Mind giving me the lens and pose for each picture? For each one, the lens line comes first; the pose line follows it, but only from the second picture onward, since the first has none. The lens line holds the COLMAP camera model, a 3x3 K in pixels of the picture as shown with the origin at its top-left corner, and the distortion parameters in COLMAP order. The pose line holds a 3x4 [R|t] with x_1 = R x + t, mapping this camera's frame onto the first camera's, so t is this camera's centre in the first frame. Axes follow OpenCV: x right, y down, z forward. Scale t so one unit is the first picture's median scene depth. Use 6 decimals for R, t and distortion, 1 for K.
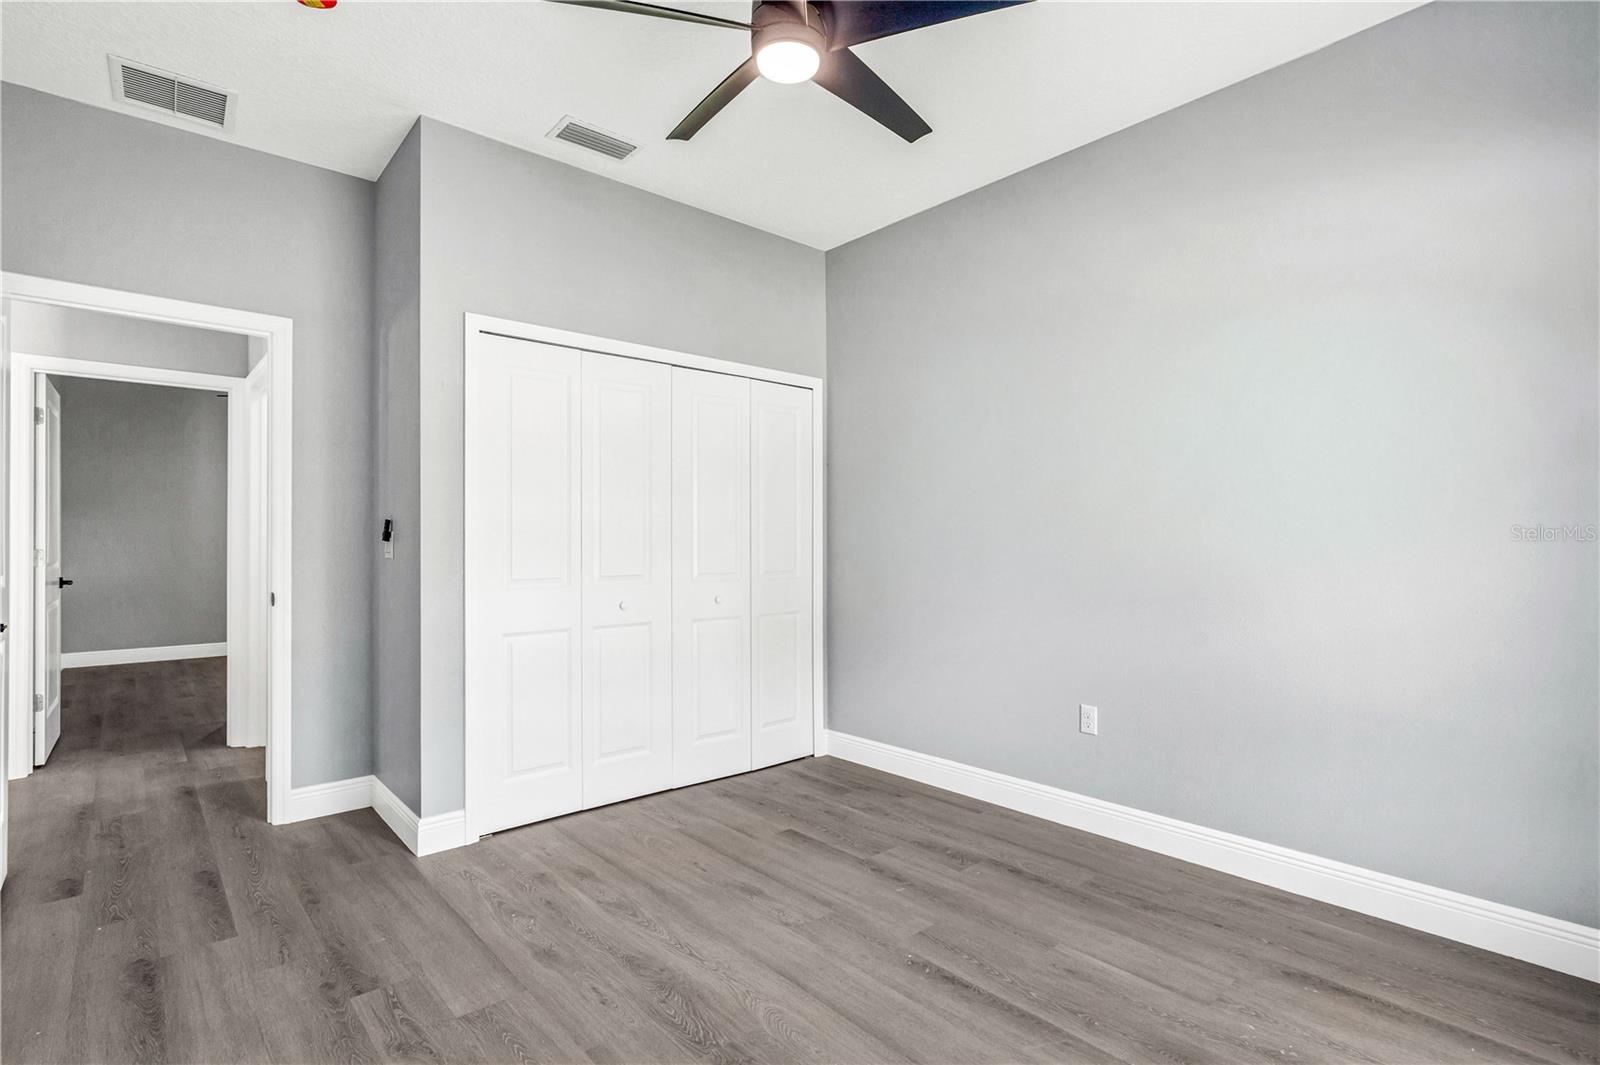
lens RADIAL K [[752.8, 0, 802.3], [0, 752.8, 532.0], [0, 0, 1]] dist [-0.020102, 0.010611]
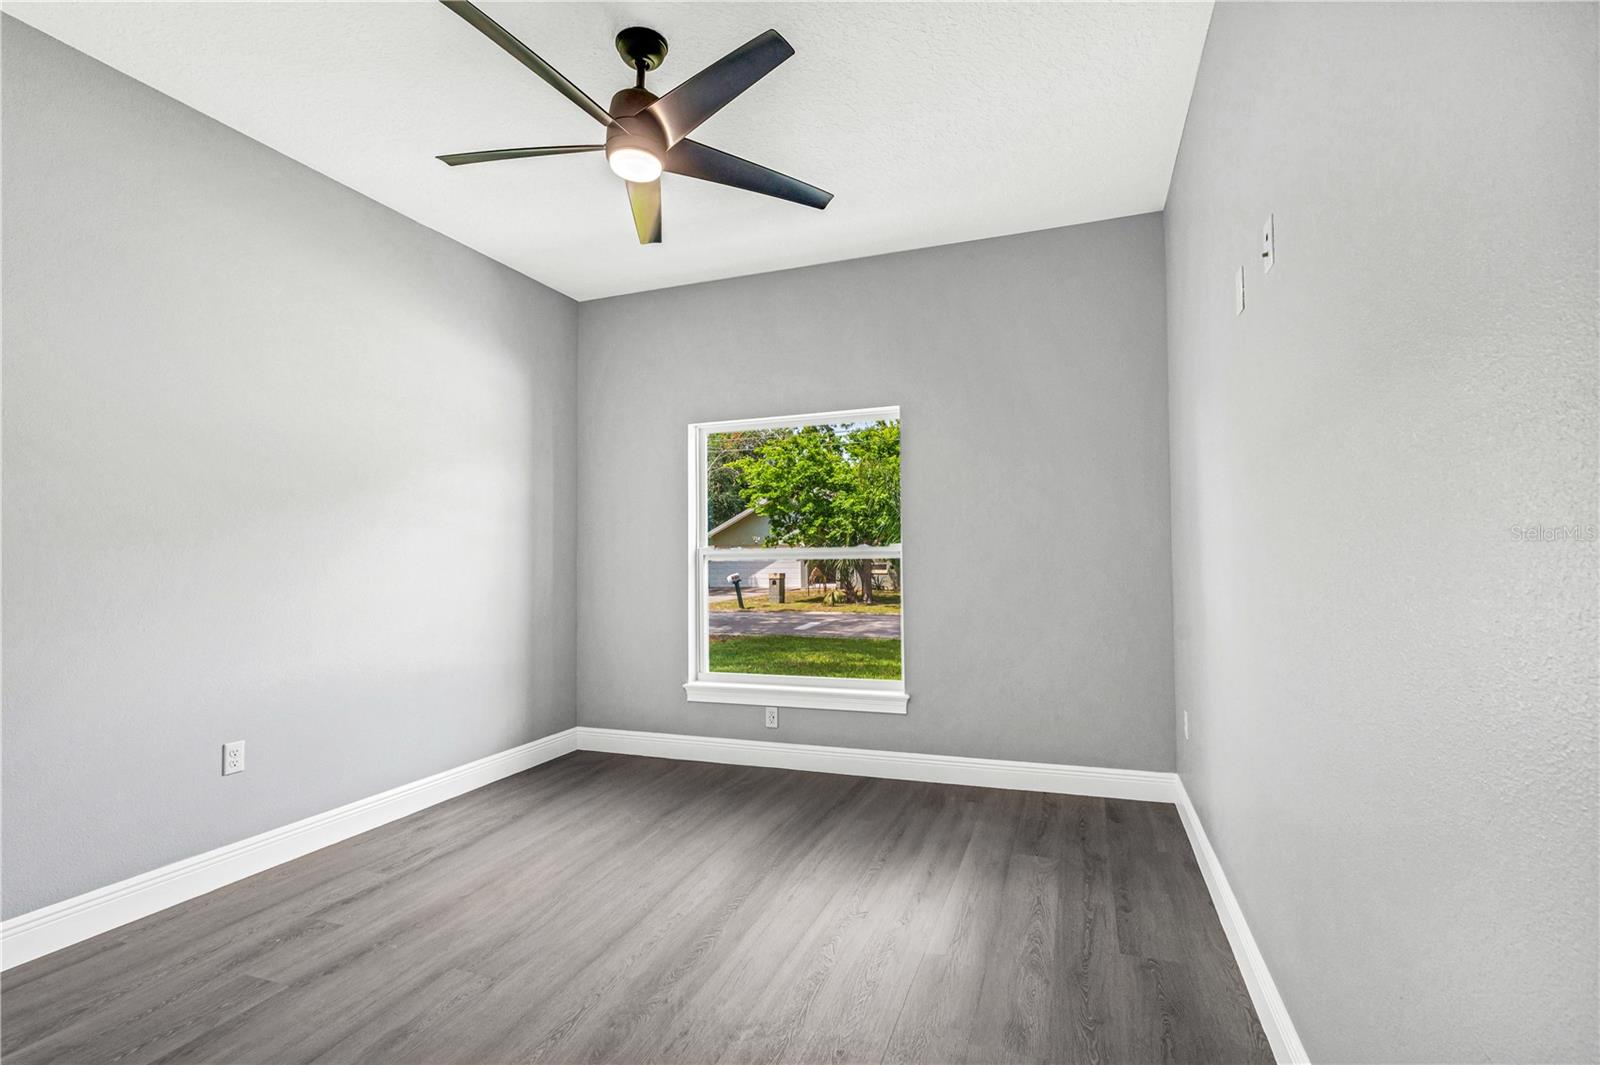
lens RADIAL K [[752.8, 0, 802.3], [0, 752.8, 532.0], [0, 0, 1]] dist [-0.020102, 0.010611]
pose [[-0.468221, 0.040255, 0.882694, -0.935777], [-0.001506, 0.998924, -0.046355, 0.025295], [-0.883610, -0.023034, -0.467656, 1.033525]]
